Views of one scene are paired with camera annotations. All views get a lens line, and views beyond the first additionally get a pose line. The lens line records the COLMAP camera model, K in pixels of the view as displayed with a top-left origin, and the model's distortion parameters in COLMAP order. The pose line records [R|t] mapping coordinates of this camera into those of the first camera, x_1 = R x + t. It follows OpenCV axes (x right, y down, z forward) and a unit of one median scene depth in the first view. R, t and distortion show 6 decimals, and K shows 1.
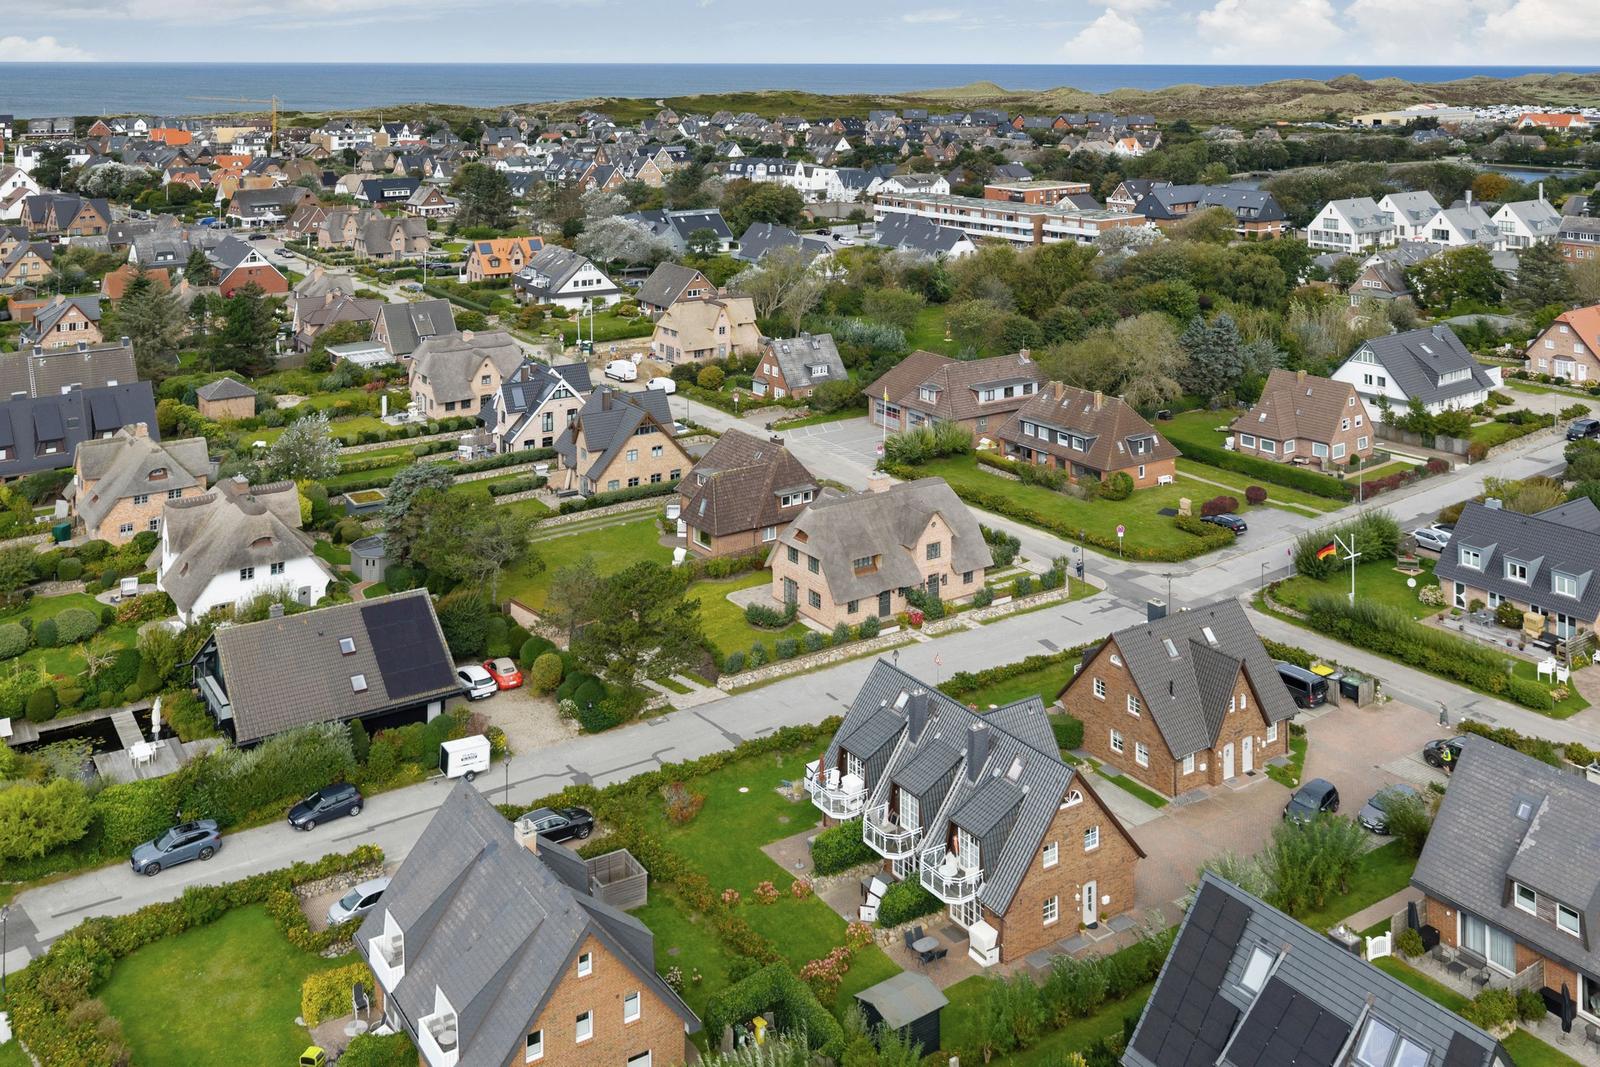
lens RADIAL K [[1375.4, 0, 800.0], [0, 1375.4, 533.5], [0, 0, 1]] dist [0.003361, 0.001188]
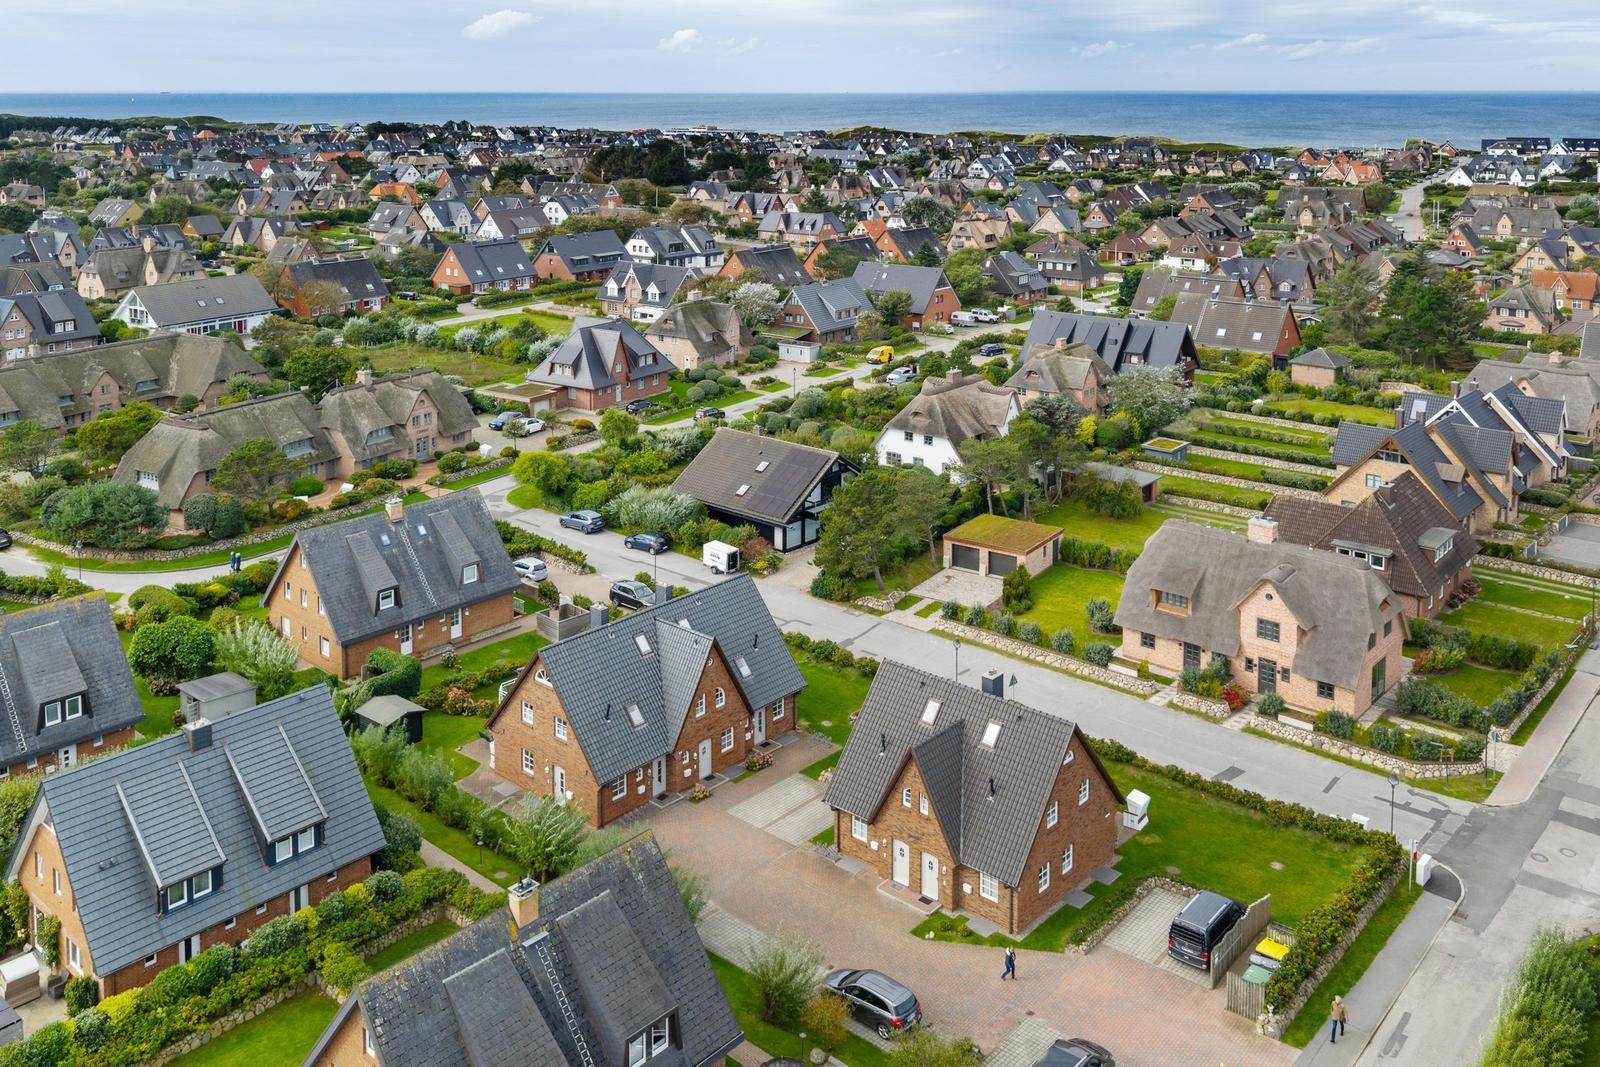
lens RADIAL K [[1270.7, 0, 800.0], [0, 1270.7, 533.5], [0, 0, 1]] dist [-0.000678, -0.000171]
pose [[0.275784, 0.314732, -0.908233, 0.711127], [-0.307056, 0.924215, 0.227033, -0.130147], [0.910857, 0.216266, 0.351524, 0.495616]]
